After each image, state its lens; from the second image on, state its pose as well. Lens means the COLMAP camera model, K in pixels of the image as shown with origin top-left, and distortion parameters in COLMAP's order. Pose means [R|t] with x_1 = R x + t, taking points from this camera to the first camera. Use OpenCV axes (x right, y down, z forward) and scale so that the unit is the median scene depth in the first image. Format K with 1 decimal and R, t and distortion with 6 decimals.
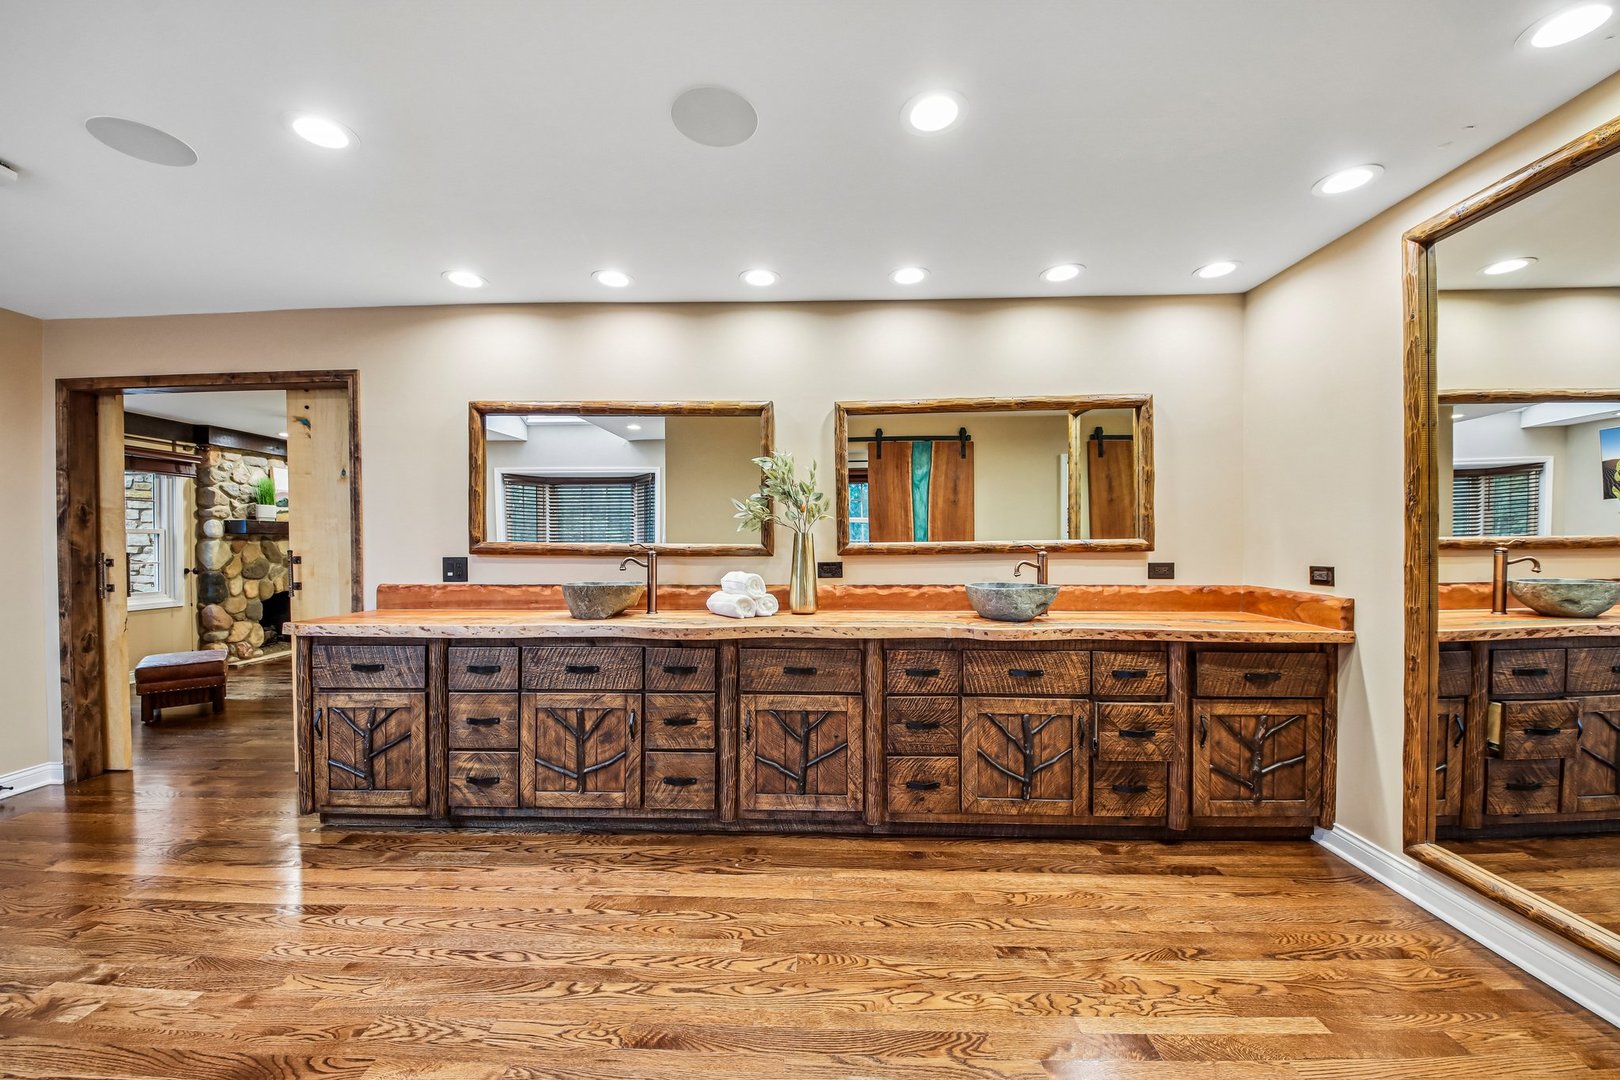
lens RADIAL K [[614.3, 0, 814.6], [0, 614.3, 543.9], [0, 0, 1]] dist [0.032206, -0.020078]
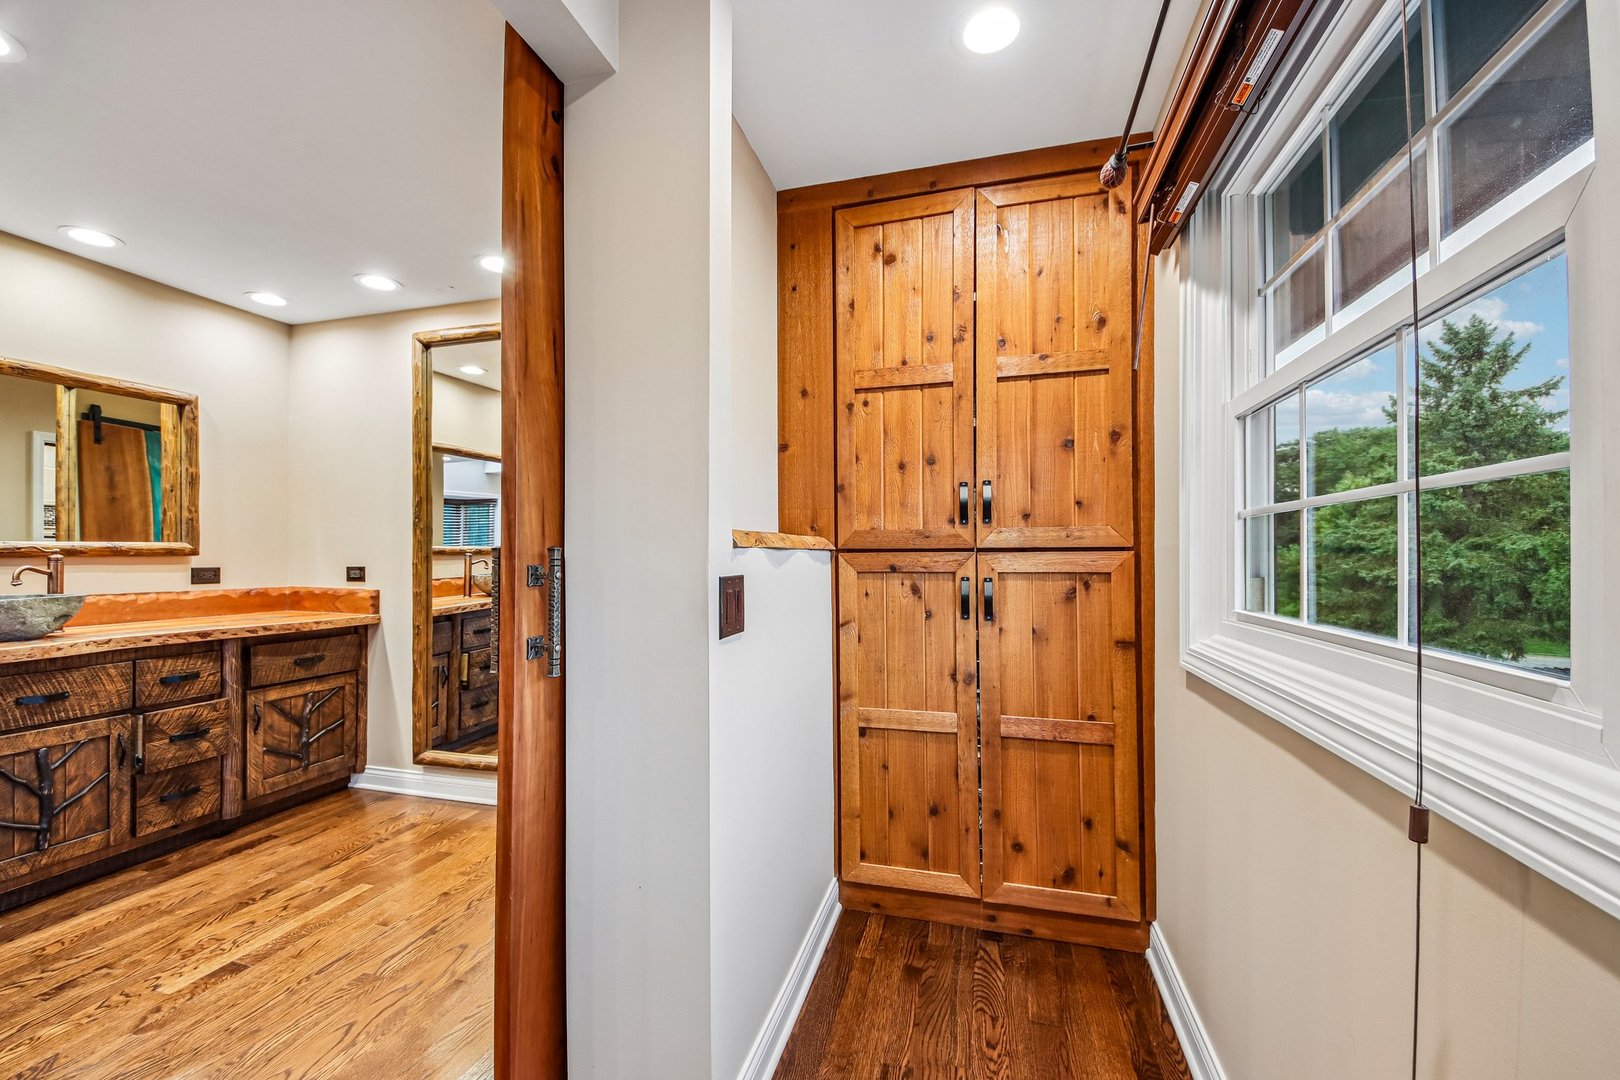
lens RADIAL K [[638.7, 0, 824.8], [0, 638.7, 545.0], [0, 0, 1]] dist [0.001112, -0.012934]
pose [[0.231184, 0.010479, 0.972854, -0.227948], [0.007802, 0.999890, -0.012624, 0.018124], [-0.972879, 0.010508, 0.231076, -0.230258]]
